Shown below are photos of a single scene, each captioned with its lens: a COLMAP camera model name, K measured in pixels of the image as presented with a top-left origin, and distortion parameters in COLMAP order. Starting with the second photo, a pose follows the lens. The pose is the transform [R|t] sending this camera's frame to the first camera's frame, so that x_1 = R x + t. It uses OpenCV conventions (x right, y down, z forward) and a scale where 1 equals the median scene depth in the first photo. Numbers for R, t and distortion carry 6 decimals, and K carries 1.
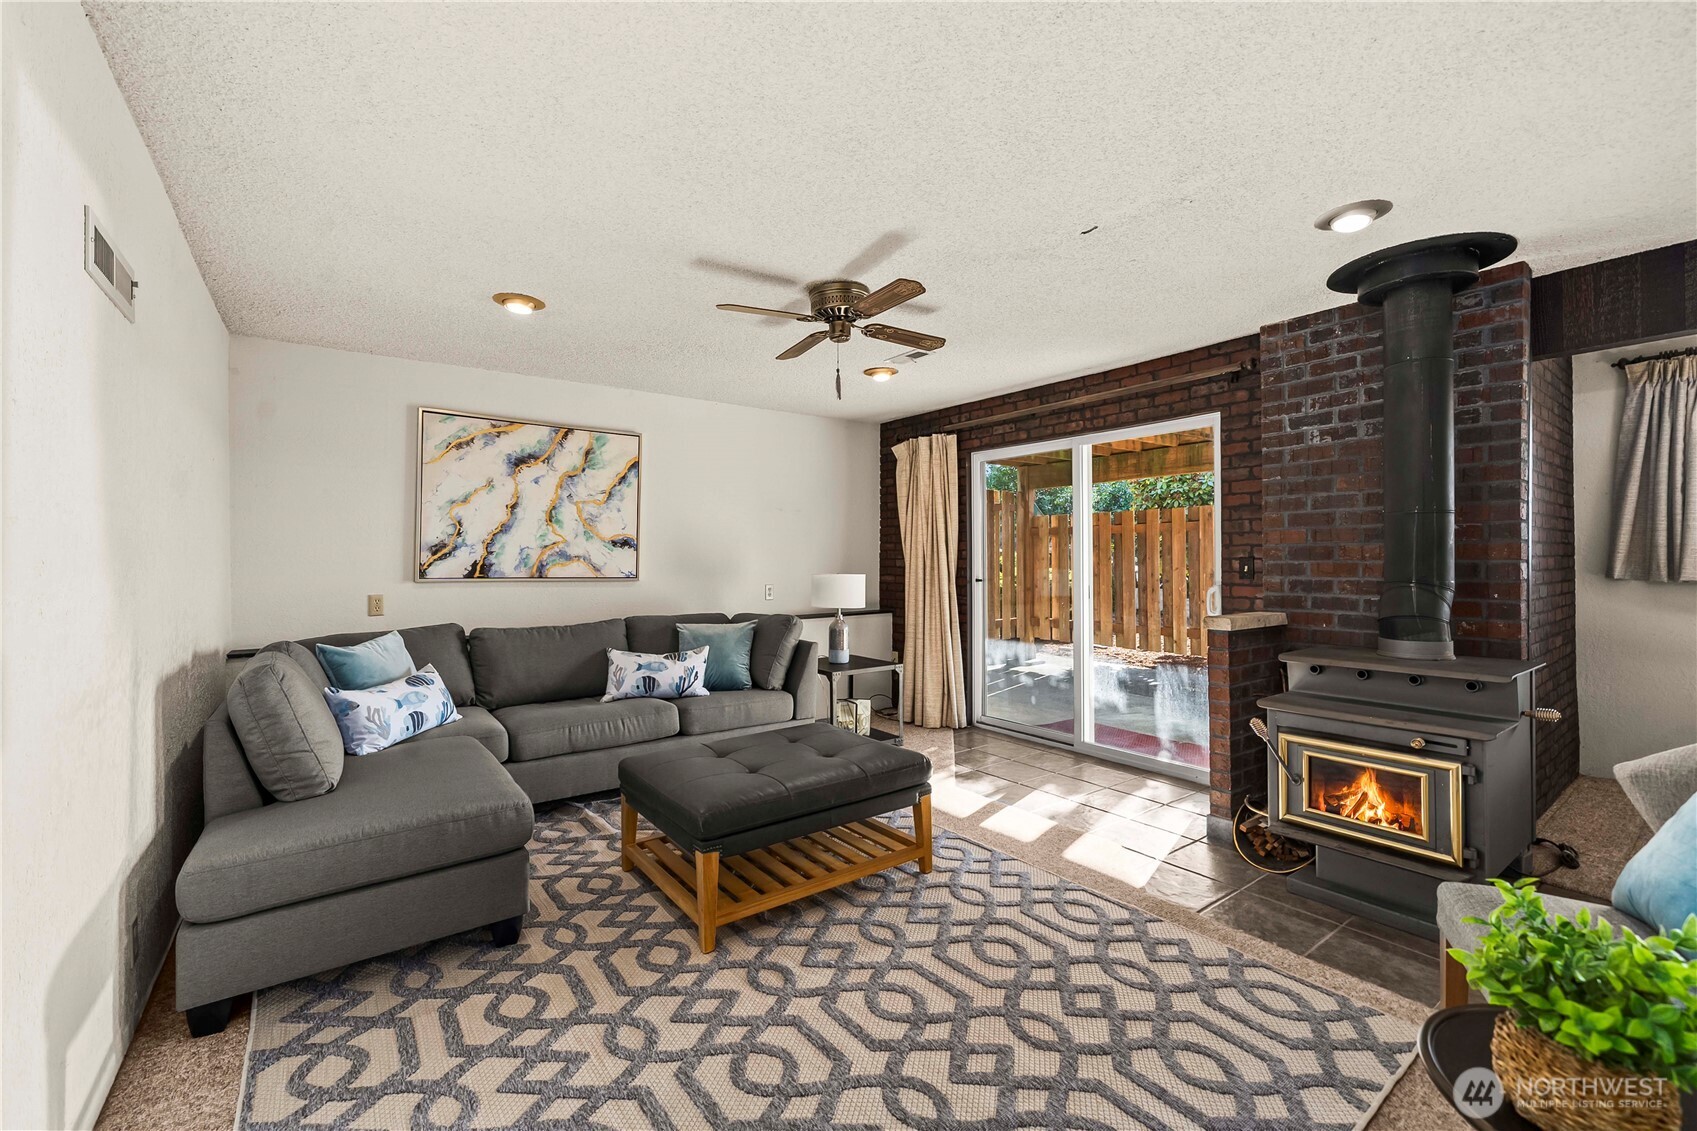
lens RADIAL K [[725.6, 0, 848.5], [0, 725.6, 565.5], [0, 0, 1]] dist [0.002764, -0.000110]
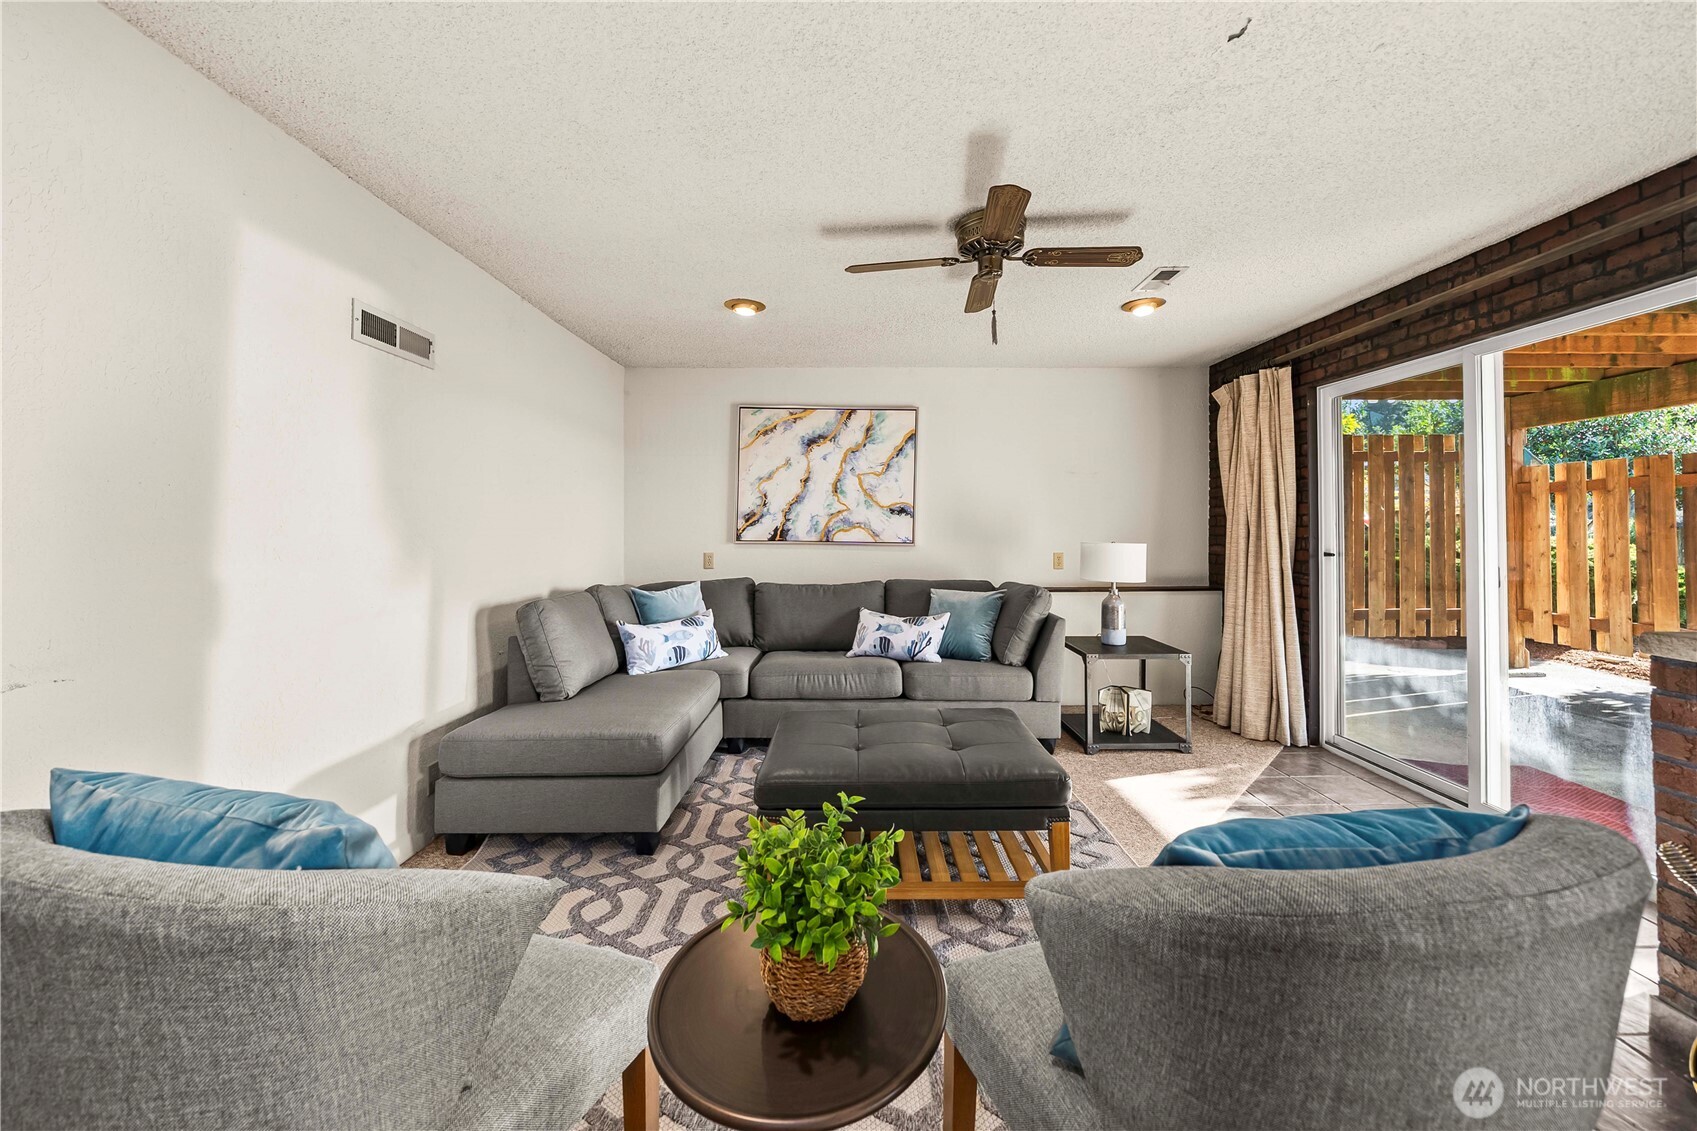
lens RADIAL K [[665.8, 0, 837.0], [0, 665.8, 522.2], [0, 0, 1]] dist [-0.001406, -0.000170]
pose [[0.801594, -0.001112, -0.597868, 0.233300], [-0.007547, 0.999900, -0.011978, -0.001477], [0.597821, 0.014114, 0.801505, 0.176334]]
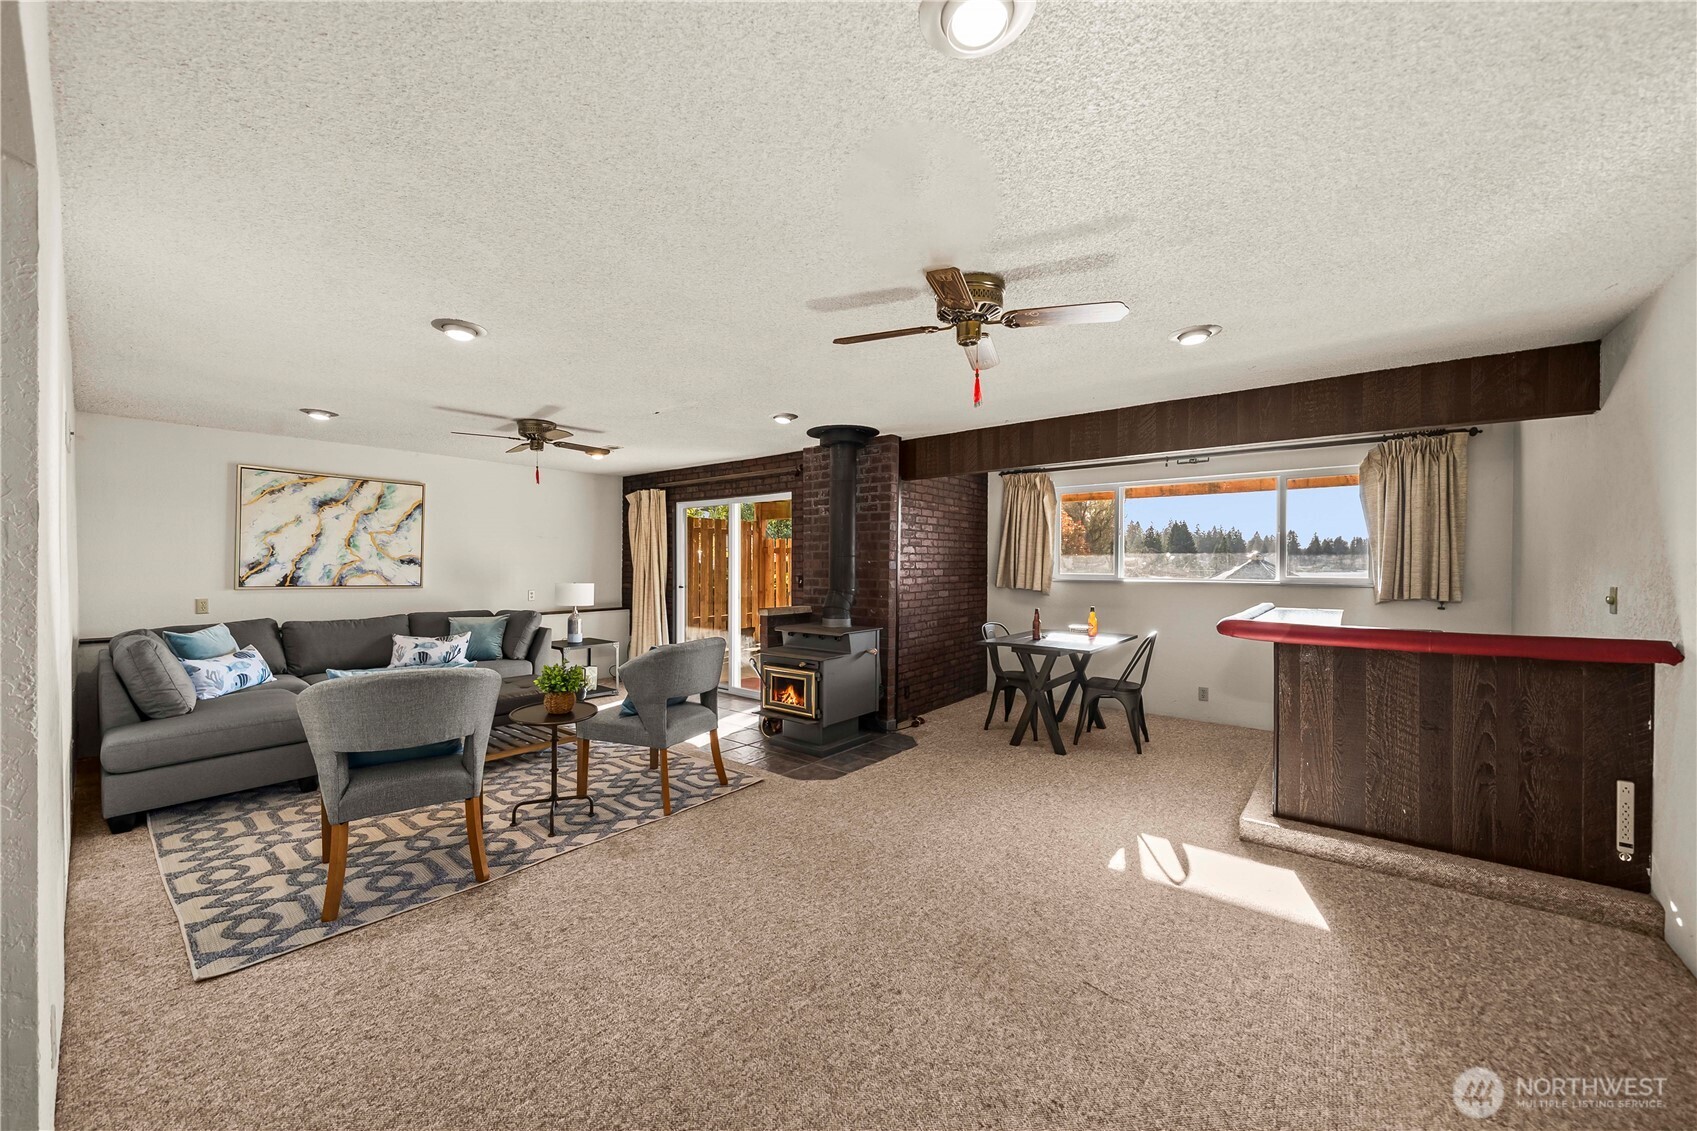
lens RADIAL K [[642.0, 0, 853.9], [0, 642.0, 576.0], [0, 0, 1]] dist [-0.000436, -0.000080]
pose [[0.967780, 0.003851, 0.251766, 0.243303], [-0.006284, 0.999941, 0.008861, -0.021382], [-0.251717, -0.010158, 0.967747, -0.490881]]
